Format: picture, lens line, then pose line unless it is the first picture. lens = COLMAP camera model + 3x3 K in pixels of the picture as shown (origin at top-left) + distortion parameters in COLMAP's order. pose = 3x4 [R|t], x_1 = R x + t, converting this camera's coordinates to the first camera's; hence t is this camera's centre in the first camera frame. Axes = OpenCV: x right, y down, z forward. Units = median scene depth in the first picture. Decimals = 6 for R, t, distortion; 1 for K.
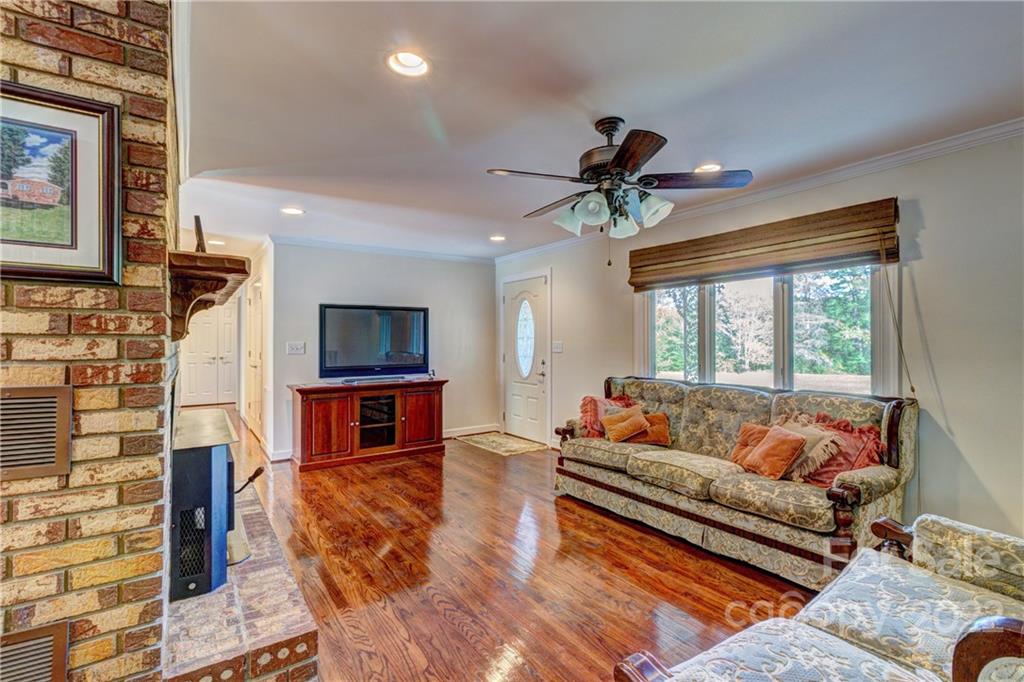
lens RADIAL K [[470.1, 0, 509.9], [0, 470.1, 338.0], [0, 0, 1]] dist [0.005449, -0.000138]
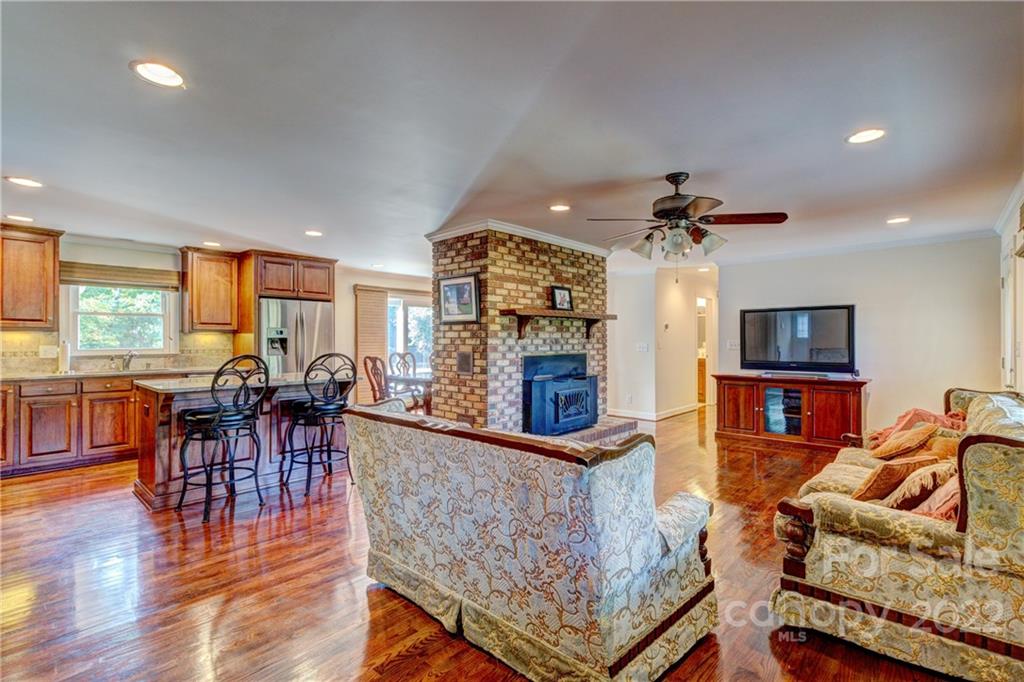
lens RADIAL K [[470.1, 0, 512.6], [0, 470.1, 337.7], [0, 0, 1]] dist [0.005449, -0.000138]
pose [[0.233460, -0.002311, -0.972364, 1.163006], [0.005832, 0.999983, -0.000977, -0.000786], [0.972349, -0.005442, 0.233470, 0.198831]]
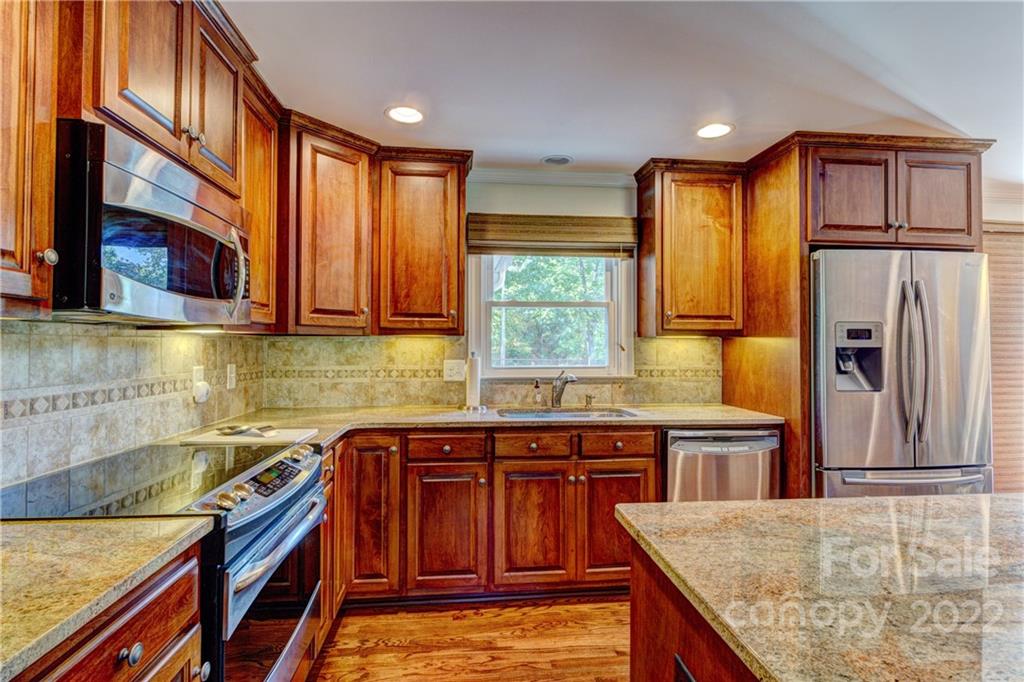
lens RADIAL K [[500.0, 0, 511.6], [0, 500.0, 338.2], [0, 0, 1]] dist [-0.001653, -0.001032]
pose [[-0.476020, -0.012269, -0.879349, -0.028908], [0.003716, 0.999866, -0.015962, -0.012156], [0.879427, -0.010866, -0.475910, -0.430920]]
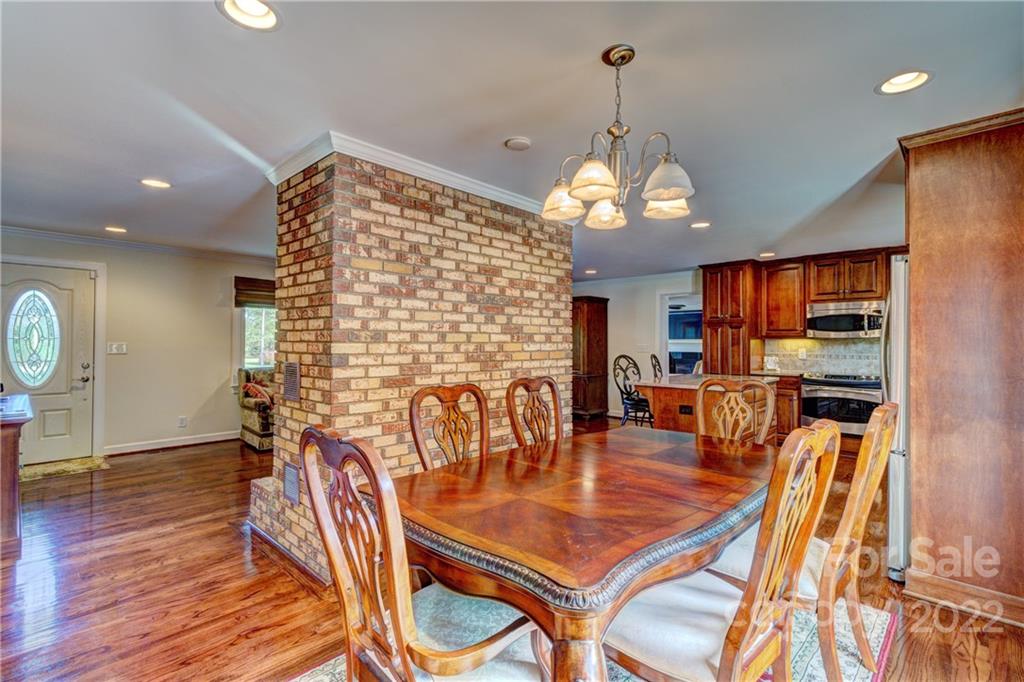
lens RADIAL K [[470.1, 0, 516.4], [0, 470.1, 339.5], [0, 0, 1]] dist [0.005449, -0.000138]
pose [[-0.212555, 0.006091, 0.977130, -1.933514], [-0.010528, 0.999908, -0.008523, 0.000363], [-0.977092, -0.012099, -0.212472, 0.775766]]
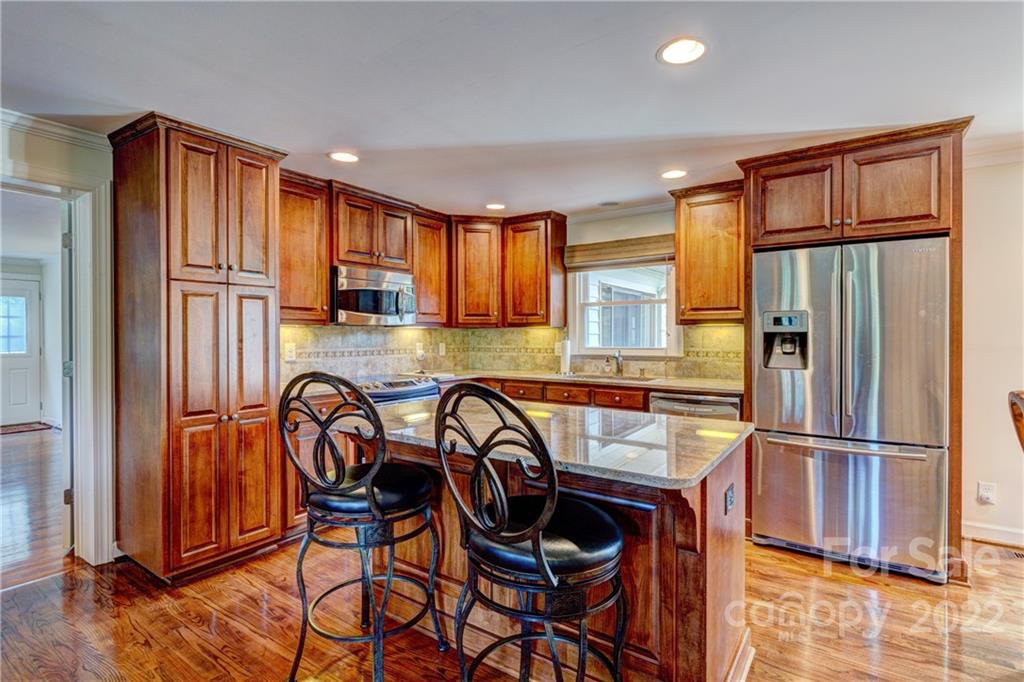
lens RADIAL K [[500.0, 0, 511.6], [0, 500.0, 335.9], [0, 0, 1]] dist [-0.001653, -0.001032]
pose [[-0.933815, 0.005332, -0.357715, -0.170097], [0.006572, 0.999976, -0.002249, -0.001563], [0.357695, -0.004451, -0.933828, 0.438447]]
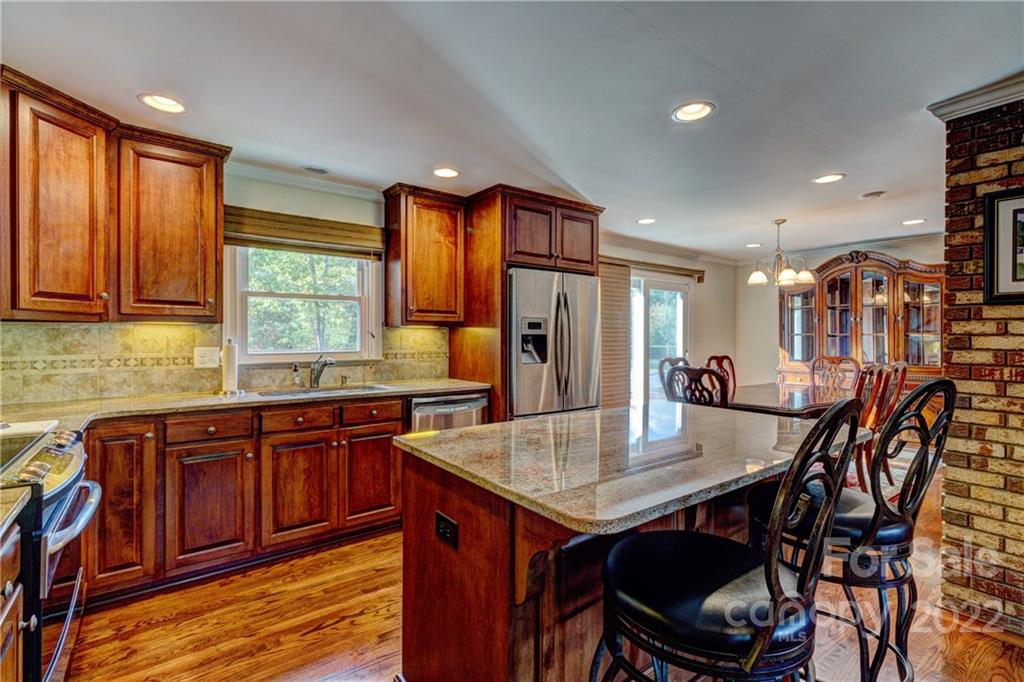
lens RADIAL K [[470.1, 0, 512.6], [0, 470.1, 337.3], [0, 0, 1]] dist [0.005449, -0.000138]
pose [[0.052083, 0.003928, -0.998635, 0.149651], [0.004648, 0.999980, 0.004175, -0.006062], [0.998632, -0.004859, 0.052063, -0.435178]]
